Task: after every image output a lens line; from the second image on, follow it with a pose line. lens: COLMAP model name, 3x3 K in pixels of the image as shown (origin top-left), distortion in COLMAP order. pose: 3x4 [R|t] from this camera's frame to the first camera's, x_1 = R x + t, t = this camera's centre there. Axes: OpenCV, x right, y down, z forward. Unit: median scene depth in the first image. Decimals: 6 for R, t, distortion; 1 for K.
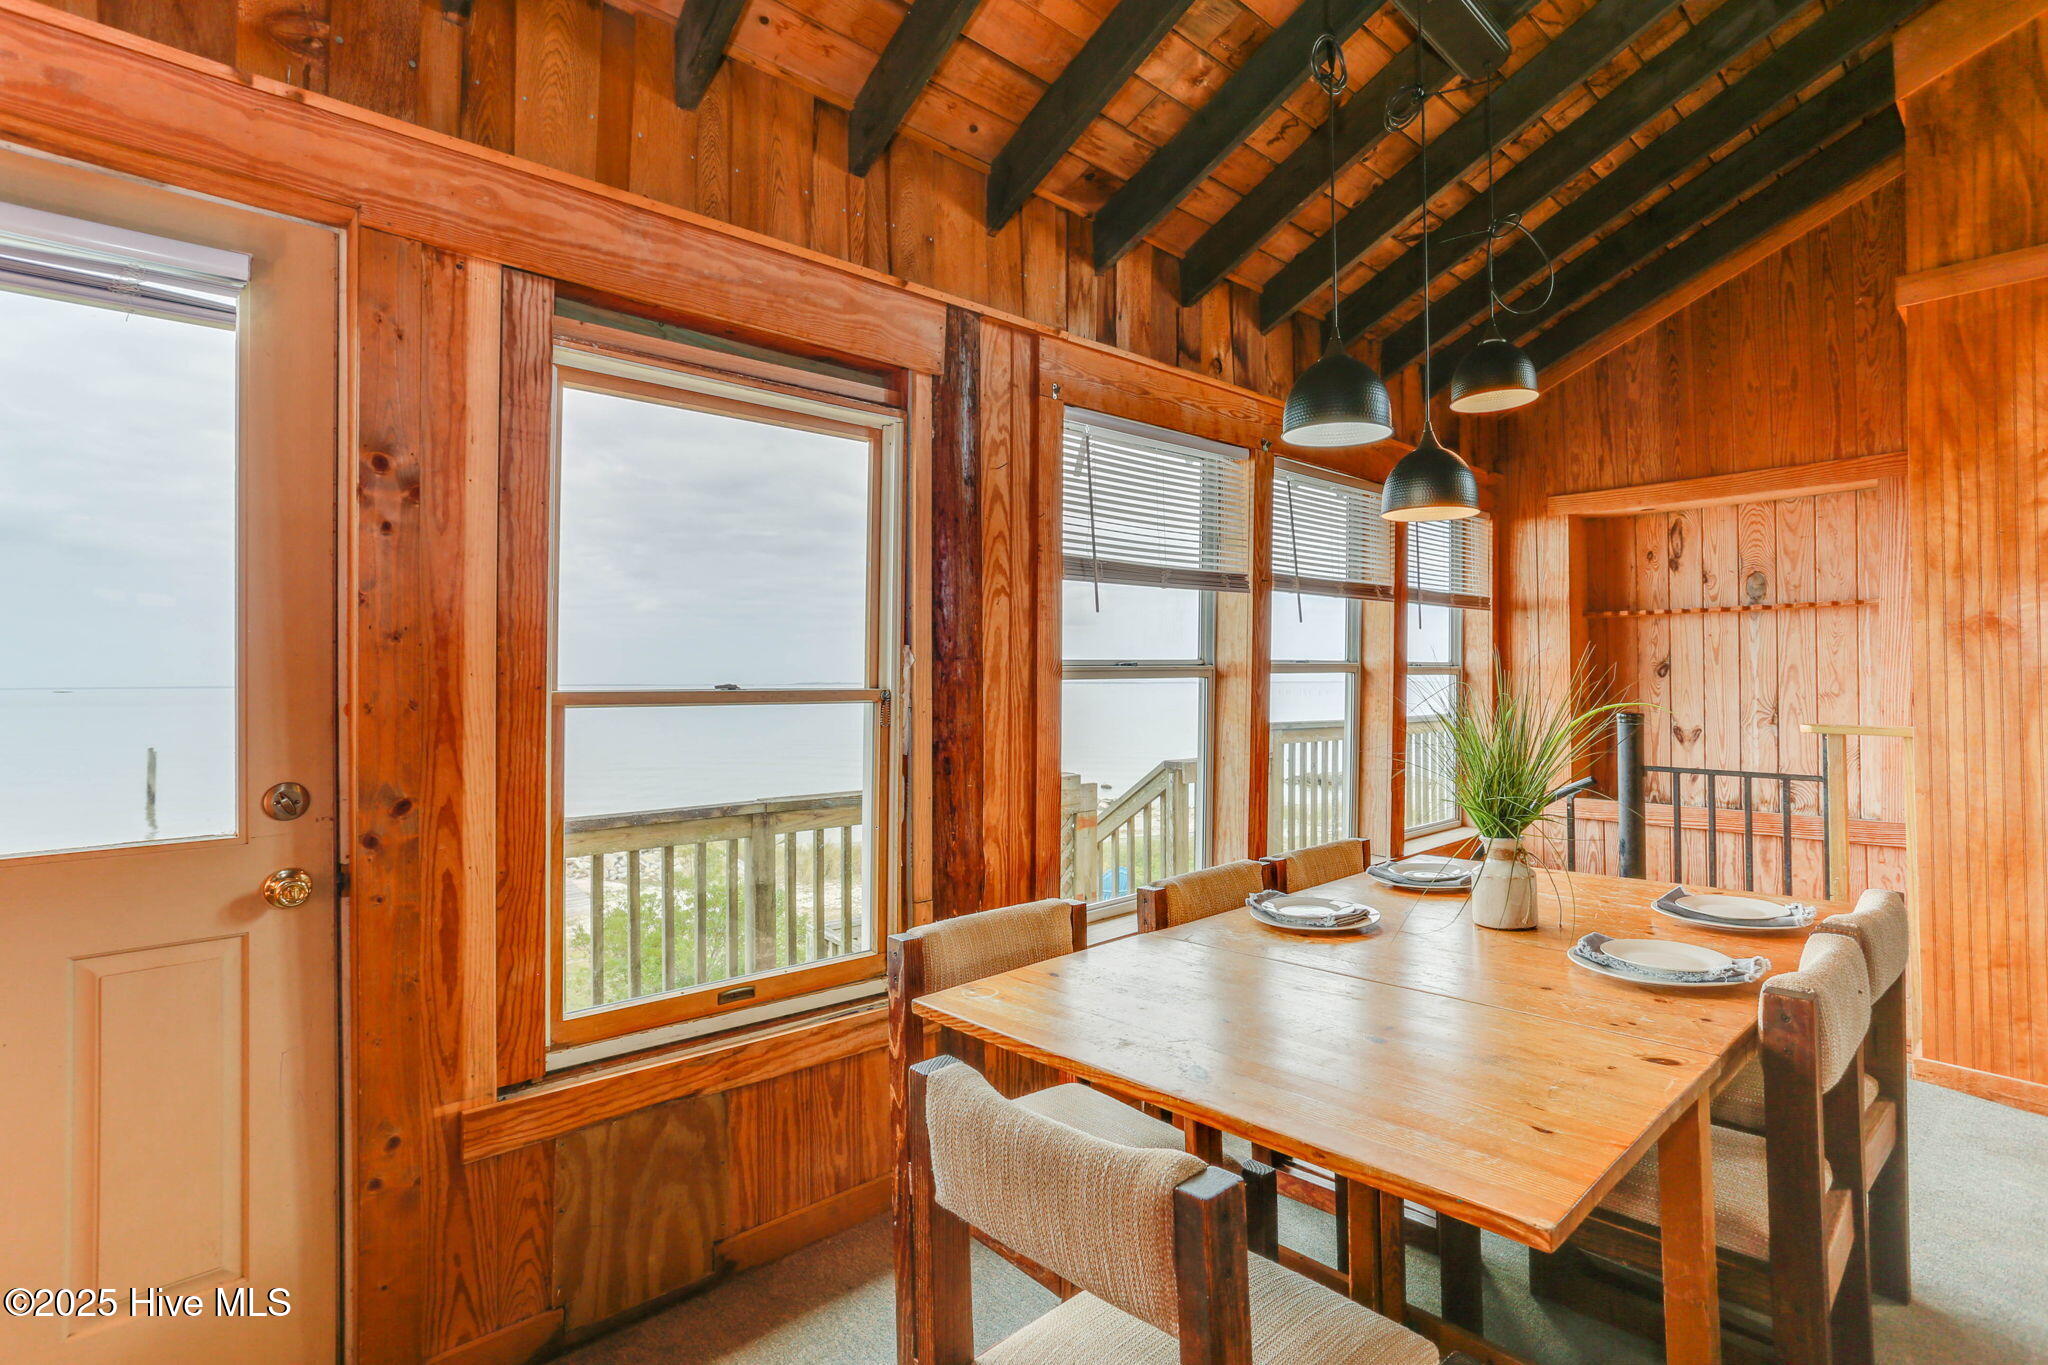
lens RADIAL K [[1059.2, 0, 1032.0], [0, 1059.2, 688.5], [0, 0, 1]] dist [-0.000690, 0.000191]
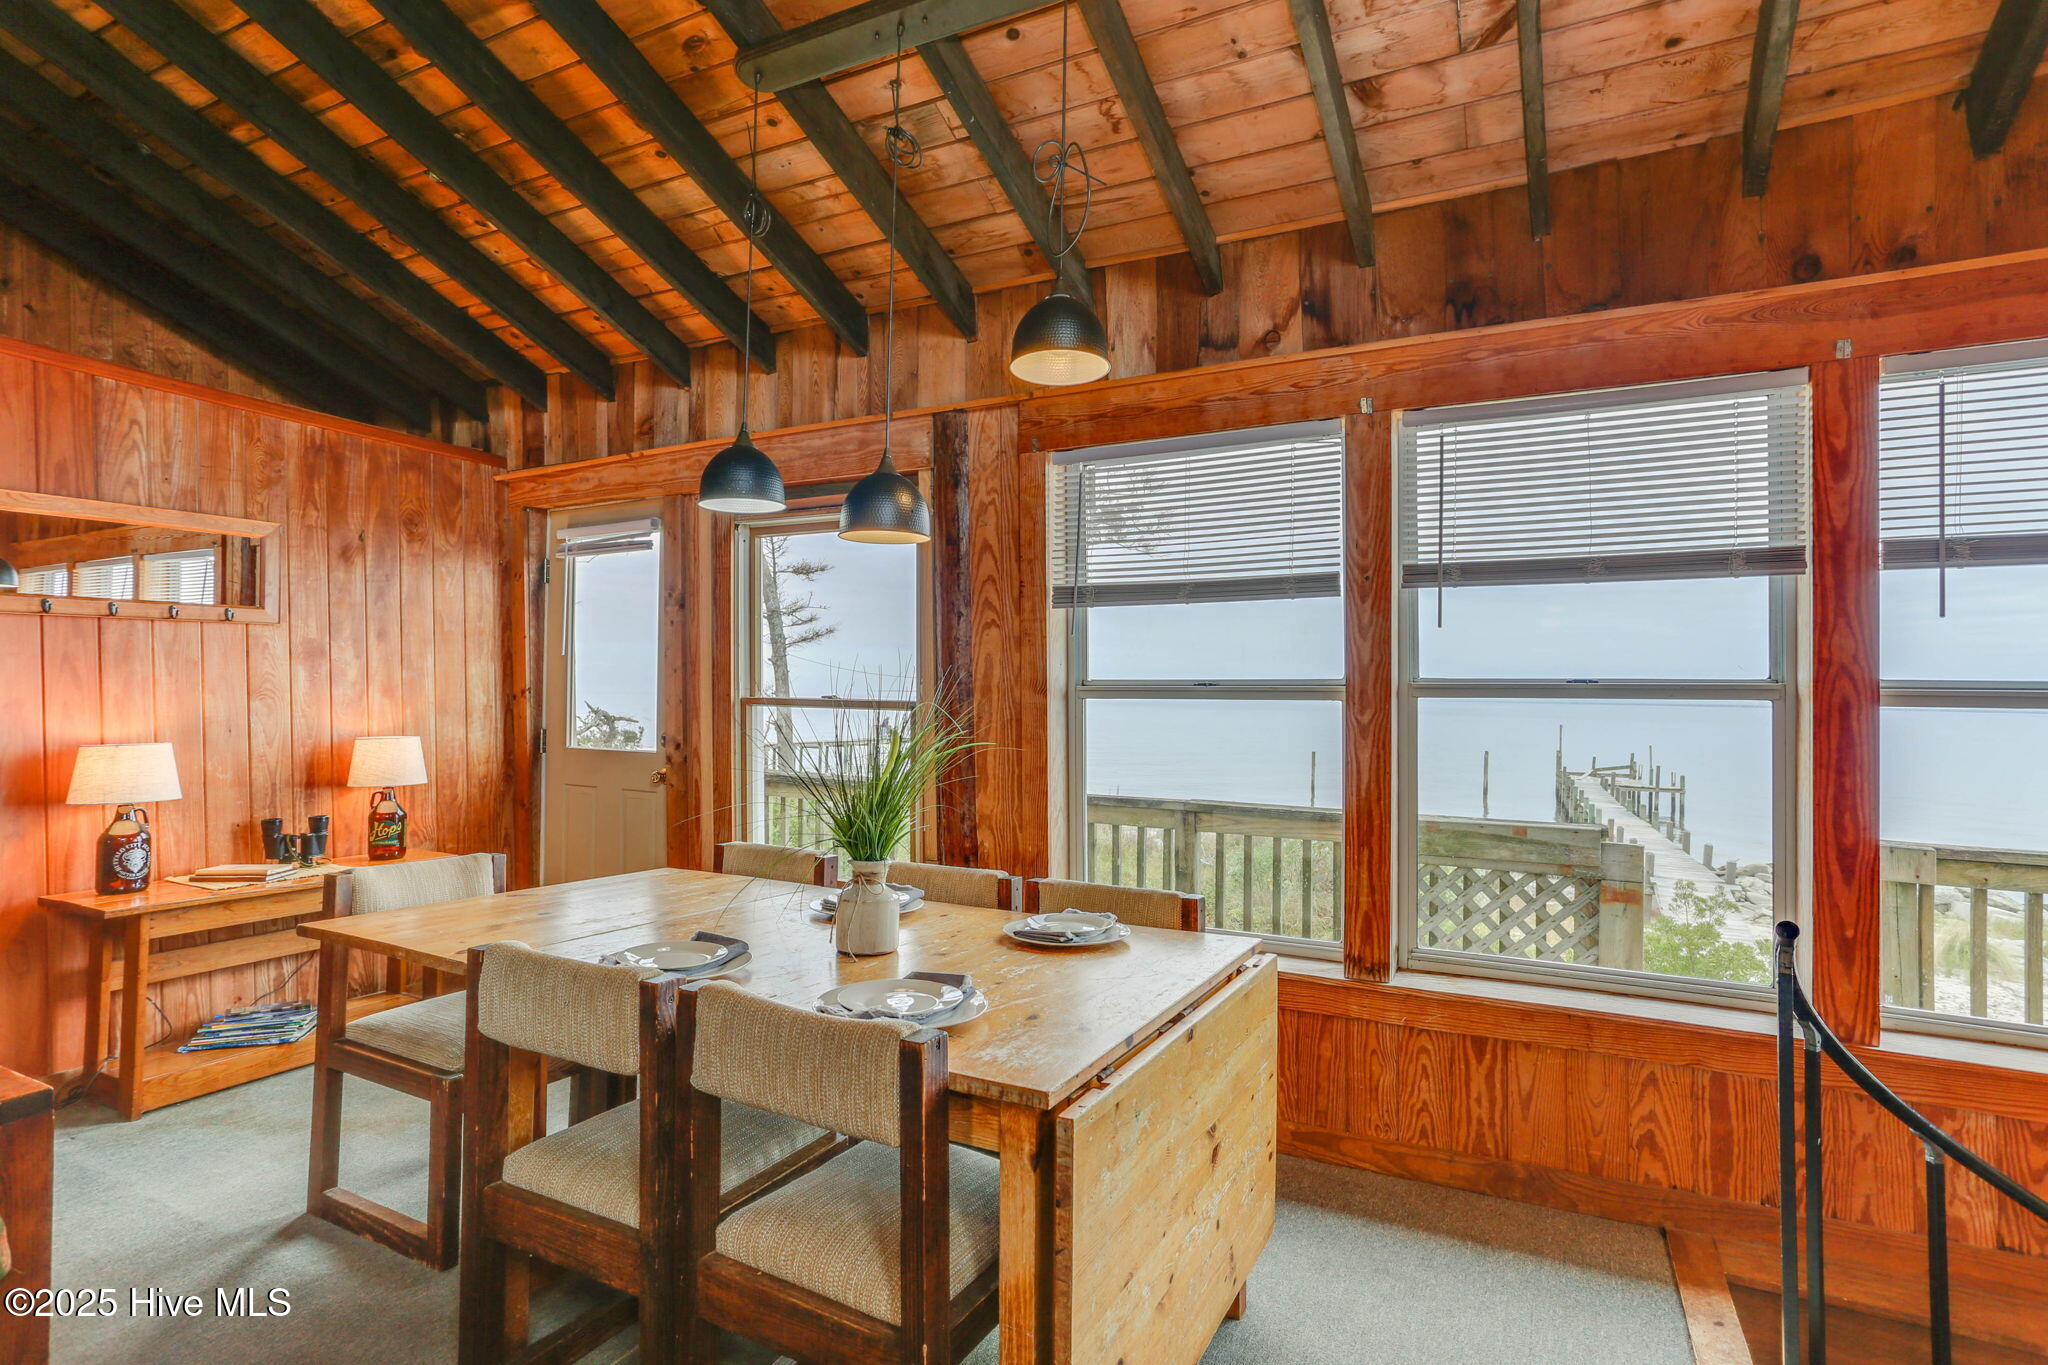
lens RADIAL K [[1059.2, 0, 1032.0], [0, 1059.2, 688.5], [0, 0, 1]] dist [-0.000690, 0.000191]
pose [[0.289643, 0.004554, -0.957124, 1.150212], [-0.024680, 0.999692, -0.002712, -0.015430], [0.956816, 0.024408, 0.289667, 0.691882]]
